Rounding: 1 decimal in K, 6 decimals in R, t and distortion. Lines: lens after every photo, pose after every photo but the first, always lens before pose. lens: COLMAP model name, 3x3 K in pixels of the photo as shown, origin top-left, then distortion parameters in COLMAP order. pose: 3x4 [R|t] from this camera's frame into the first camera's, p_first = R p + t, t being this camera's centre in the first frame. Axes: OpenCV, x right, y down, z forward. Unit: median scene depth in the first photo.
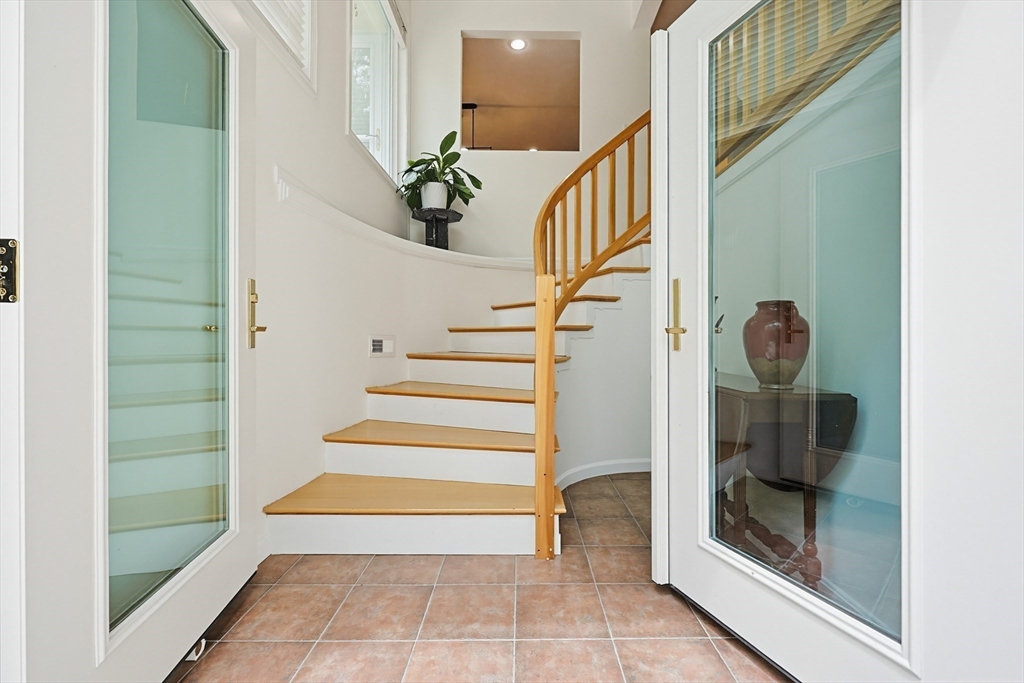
lens RADIAL K [[437.5, 0, 524.6], [0, 437.5, 337.8], [0, 0, 1]] dist [-0.001114, 0.000184]
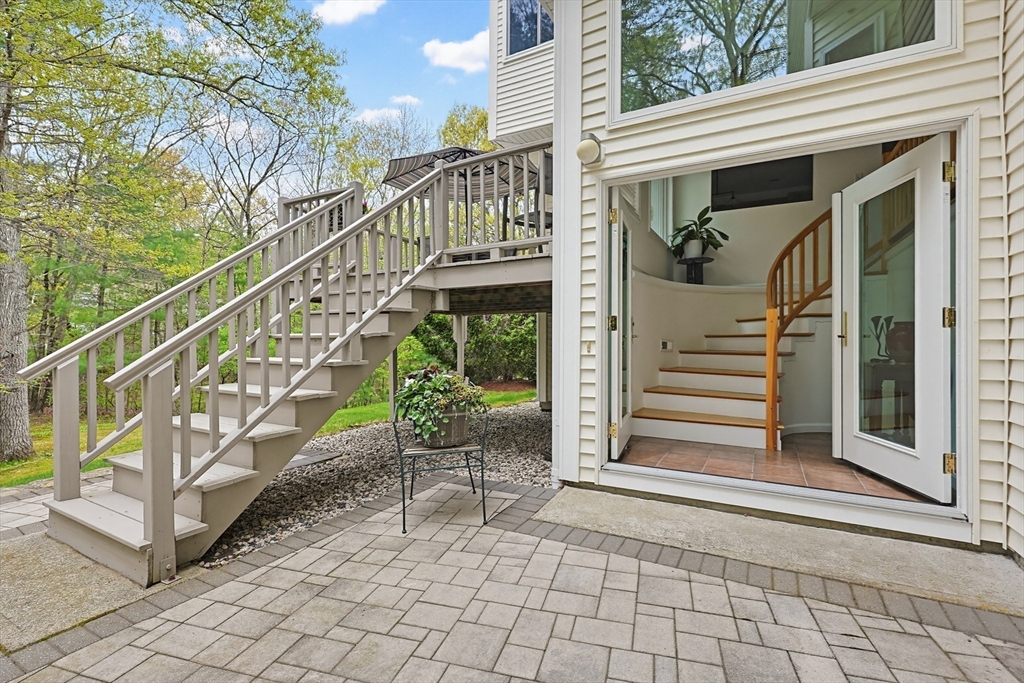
lens RADIAL K [[447.7, 0, 512.0], [0, 447.7, 341.5], [0, 0, 1]] dist [0.083088, 0.000029]
pose [[0.872485, 0.000549, -0.488640, 0.025825], [-0.001206, 0.999999, -0.001030, 0.005041], [0.488639, 0.001488, 0.872485, -0.909487]]
